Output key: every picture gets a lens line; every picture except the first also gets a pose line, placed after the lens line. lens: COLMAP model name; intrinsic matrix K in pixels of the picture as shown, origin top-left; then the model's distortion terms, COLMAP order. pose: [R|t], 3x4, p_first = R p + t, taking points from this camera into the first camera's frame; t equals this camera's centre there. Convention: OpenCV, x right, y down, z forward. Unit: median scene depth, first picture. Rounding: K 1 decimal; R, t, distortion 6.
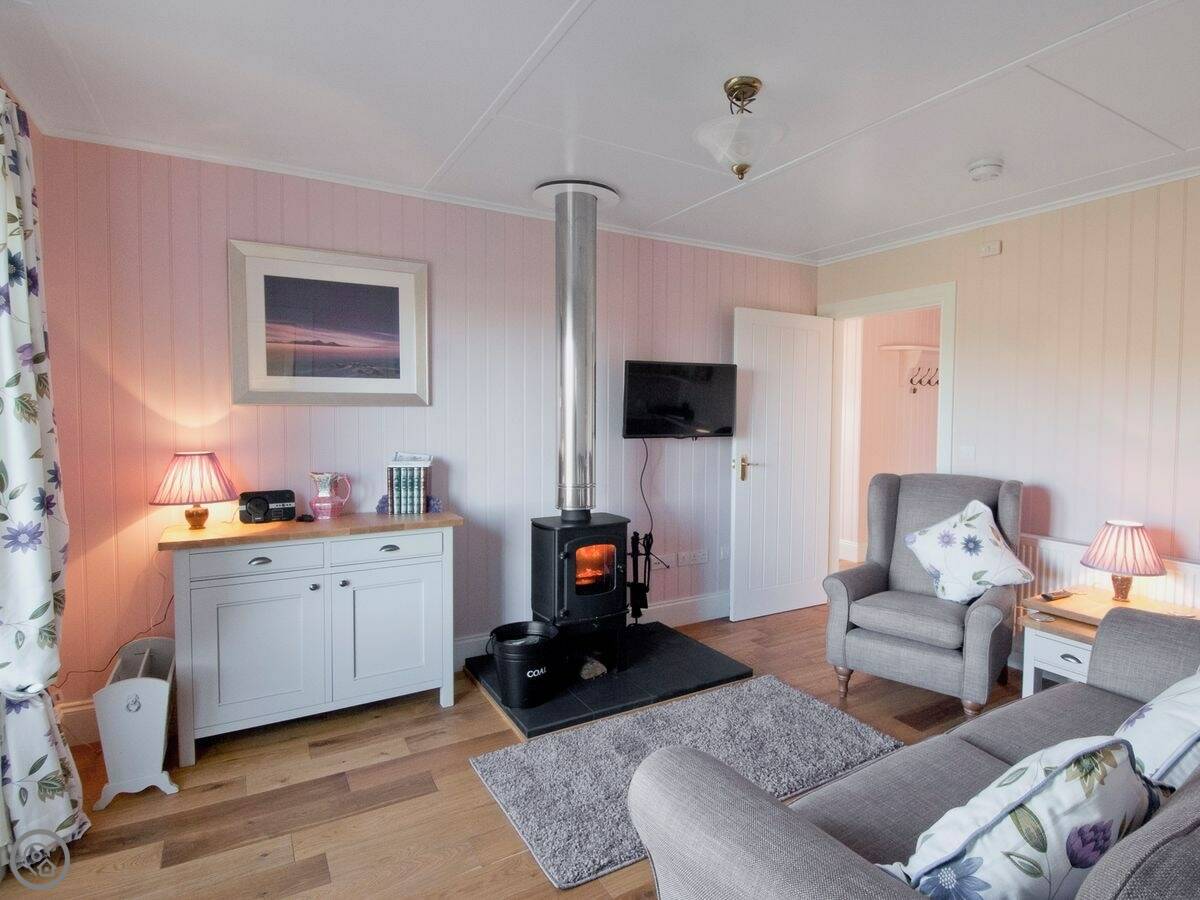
lens RADIAL K [[619.8, 0, 600.0], [0, 619.8, 450.0], [0, 0, 1]] dist [0.000085, -0.032149]
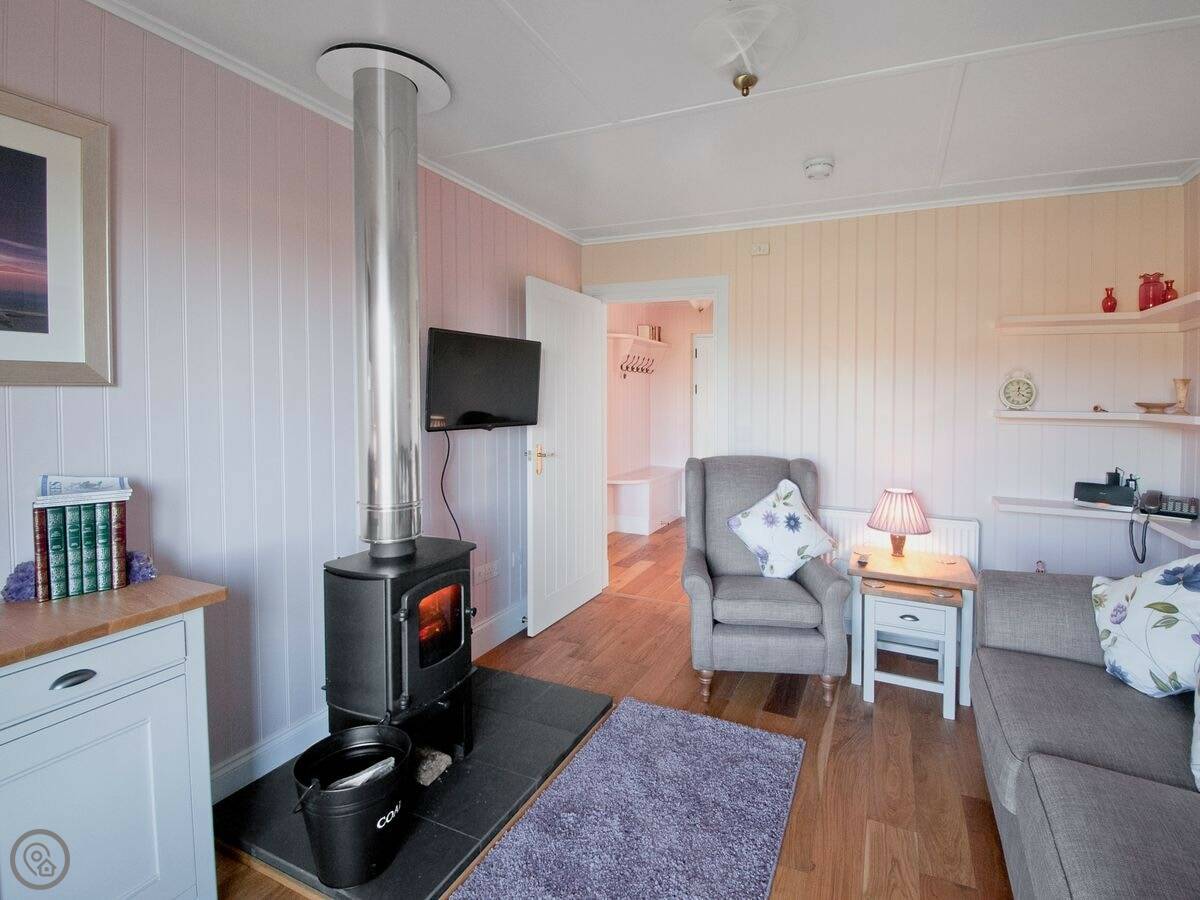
lens RADIAL K [[585.8, 0, 602.8], [0, 585.8, 422.6], [0, 0, 1]] dist [0.001831, -0.024626]
pose [[0.811647, -0.025580, 0.583588, -0.234972], [0.033217, 0.999445, -0.002390, -0.024638], [-0.583203, 0.021325, 0.812046, 0.354245]]
